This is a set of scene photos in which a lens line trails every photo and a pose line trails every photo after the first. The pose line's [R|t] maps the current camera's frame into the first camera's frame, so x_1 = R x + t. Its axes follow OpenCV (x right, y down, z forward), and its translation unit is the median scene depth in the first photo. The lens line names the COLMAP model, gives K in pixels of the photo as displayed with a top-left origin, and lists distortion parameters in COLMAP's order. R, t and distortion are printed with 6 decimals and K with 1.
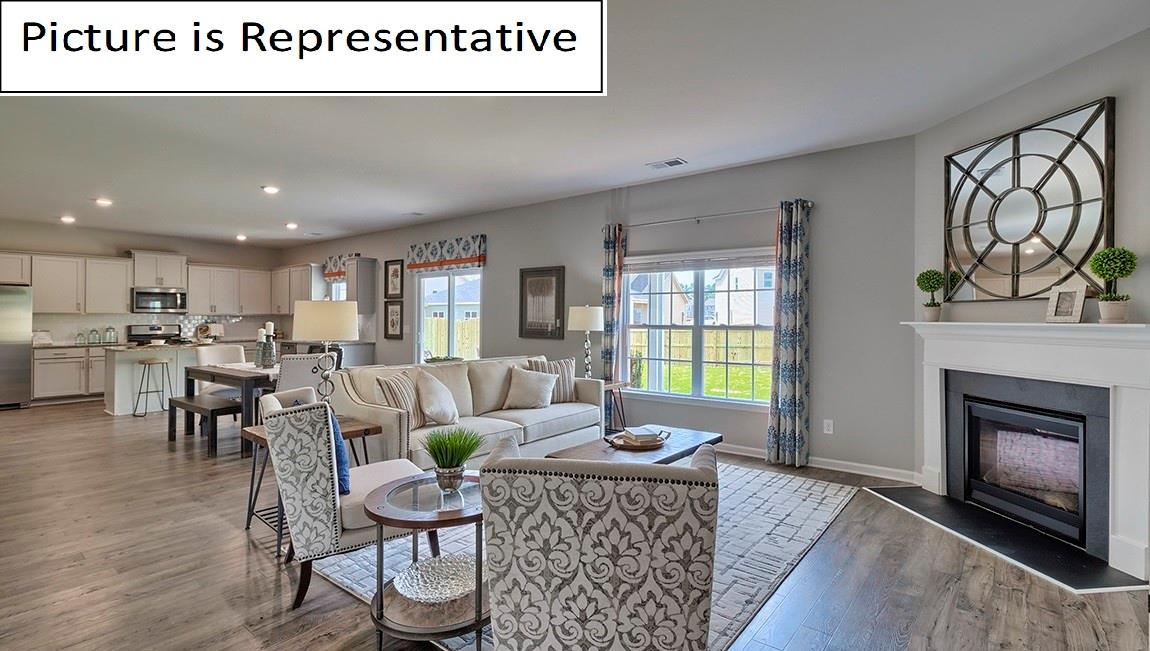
lens RADIAL K [[533.3, 0, 573.1], [0, 533.3, 308.5], [0, 0, 1]] dist [-0.000832, -0.000156]
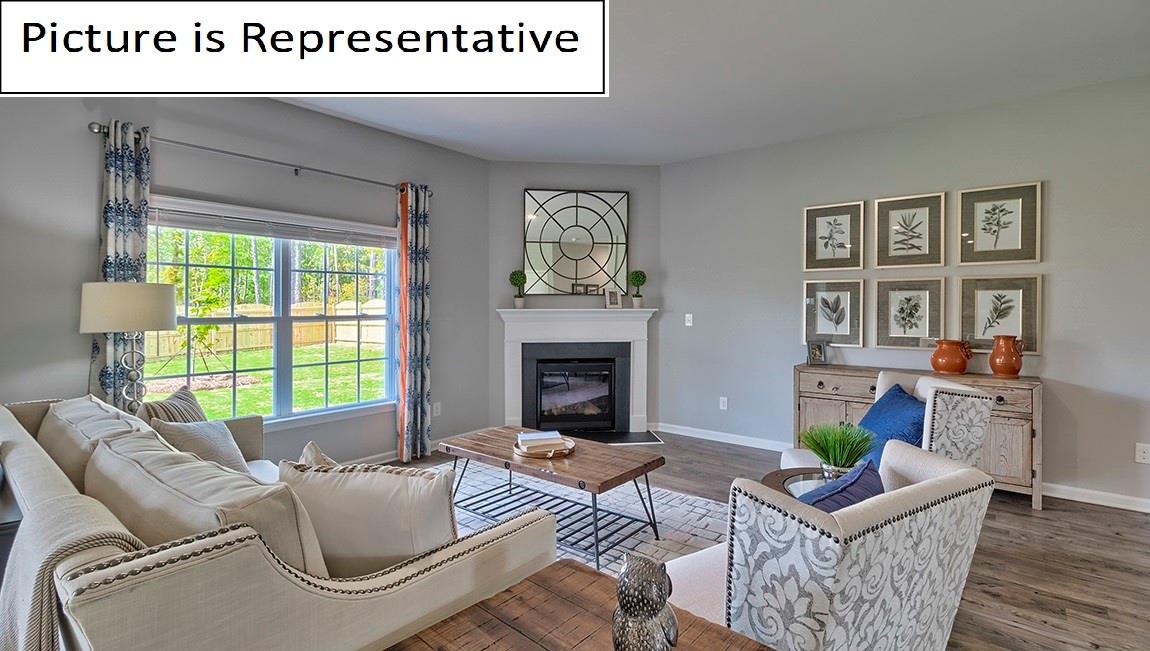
lens RADIAL K [[533.3, 0, 573.1], [0, 533.3, 308.5], [0, 0, 1]] dist [-0.000832, -0.000156]
pose [[-0.002951, -0.000227, 0.999996, -0.571206], [-0.014733, 0.999891, 0.000184, 0.018508], [-0.999887, -0.014732, -0.002954, 0.736254]]
